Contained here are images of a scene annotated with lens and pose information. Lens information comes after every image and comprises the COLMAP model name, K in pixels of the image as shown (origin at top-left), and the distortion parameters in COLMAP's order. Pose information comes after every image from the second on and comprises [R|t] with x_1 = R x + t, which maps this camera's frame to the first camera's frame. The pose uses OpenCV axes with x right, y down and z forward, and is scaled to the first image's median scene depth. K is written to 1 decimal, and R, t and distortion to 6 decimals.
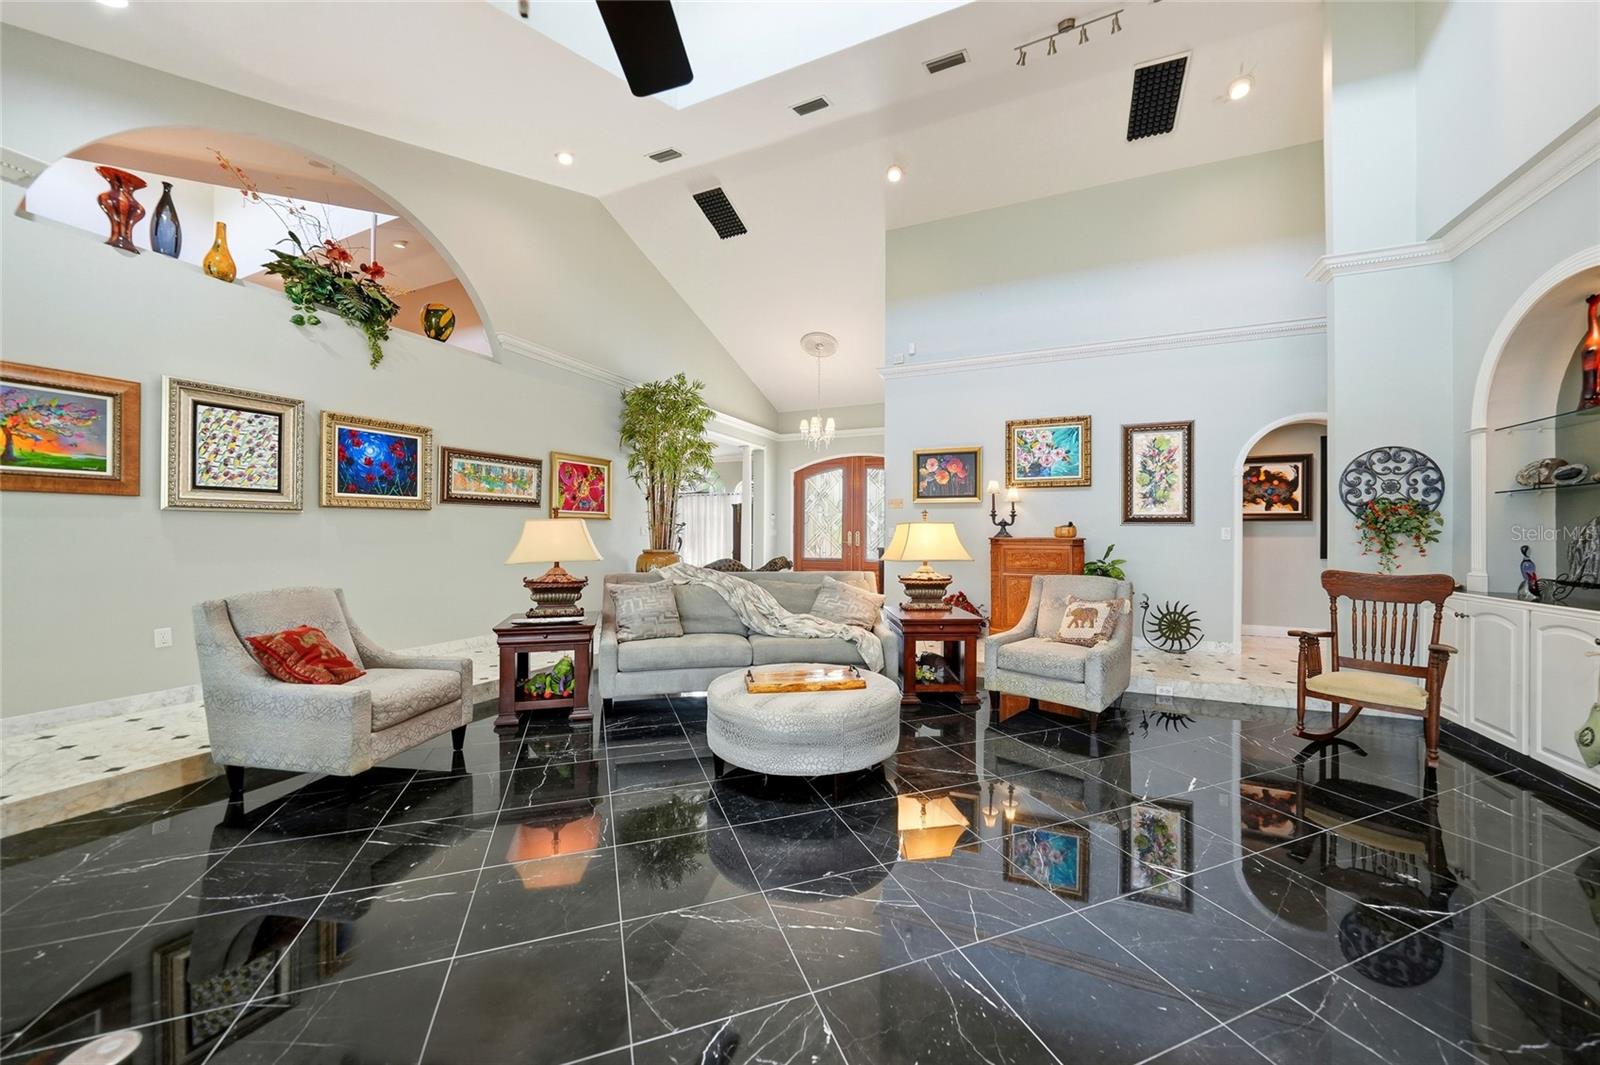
lens RADIAL K [[556.4, 0, 800.0], [0, 556.4, 532.5], [0, 0, 1]] dist [-0.027363, 0.006747]
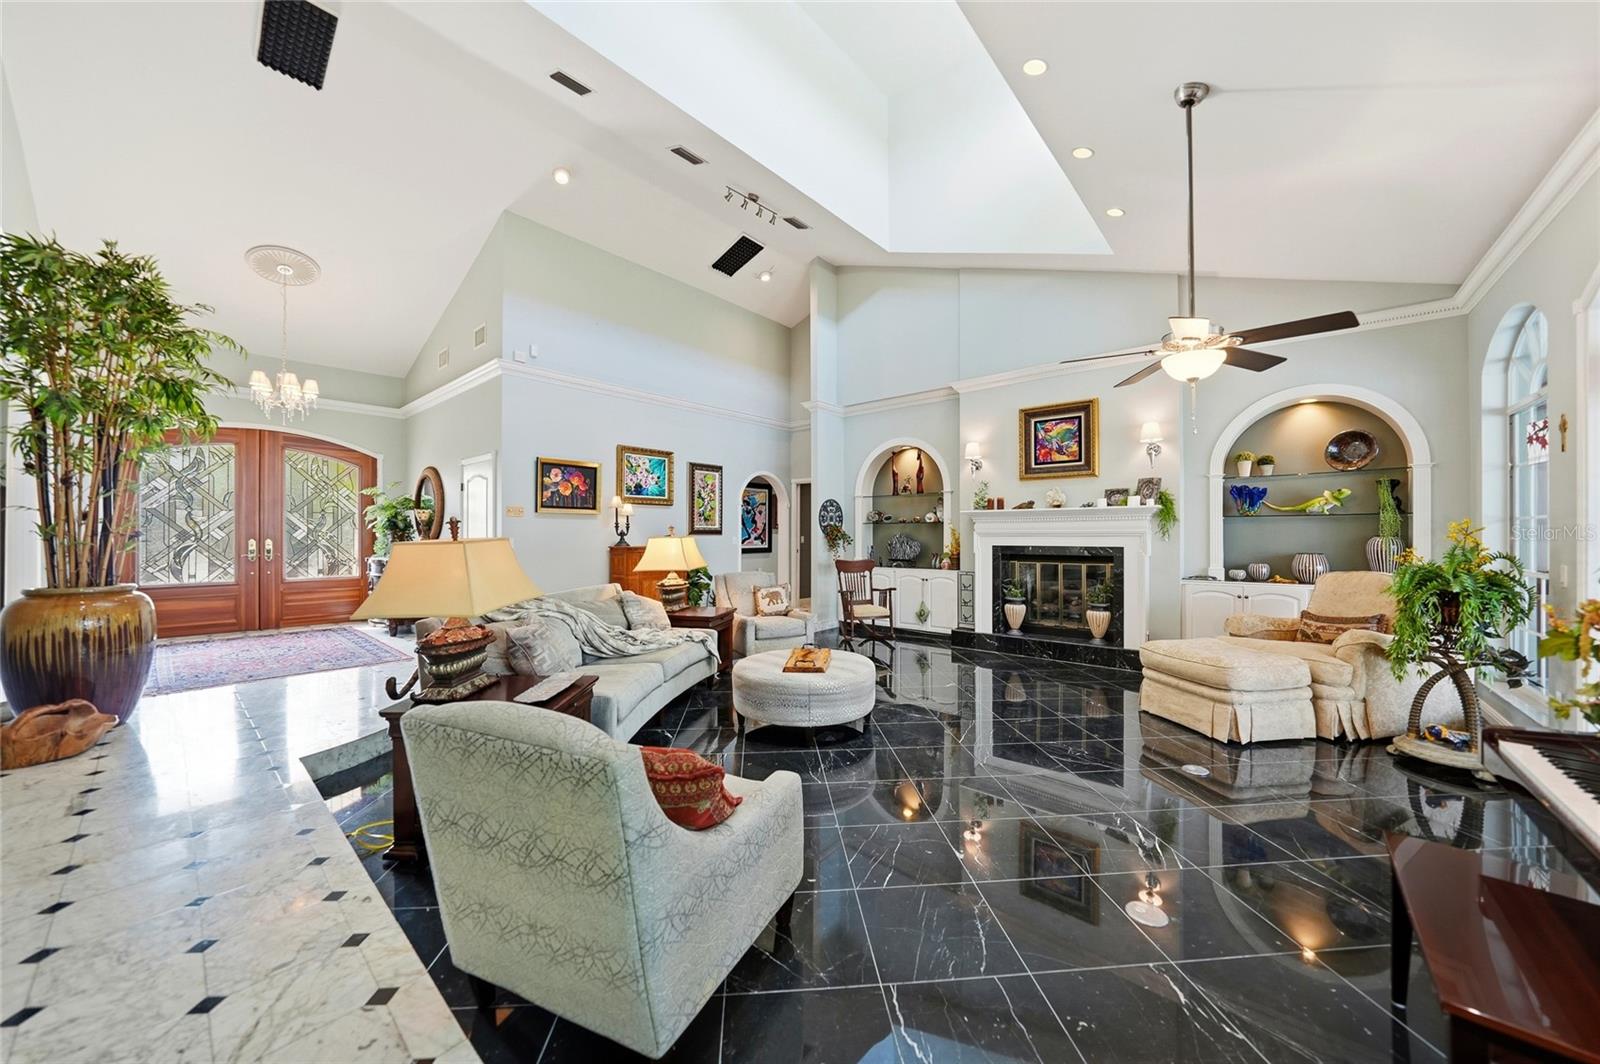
lens RADIAL K [[556.4, 0, 800.0], [0, 556.4, 532.0], [0, 0, 1]] dist [-0.027363, 0.006747]
pose [[0.280104, -0.003910, 0.959962, -0.596309], [-0.000449, 0.999991, 0.004204, -0.023369], [-0.959969, -0.001609, 0.280100, 0.297859]]
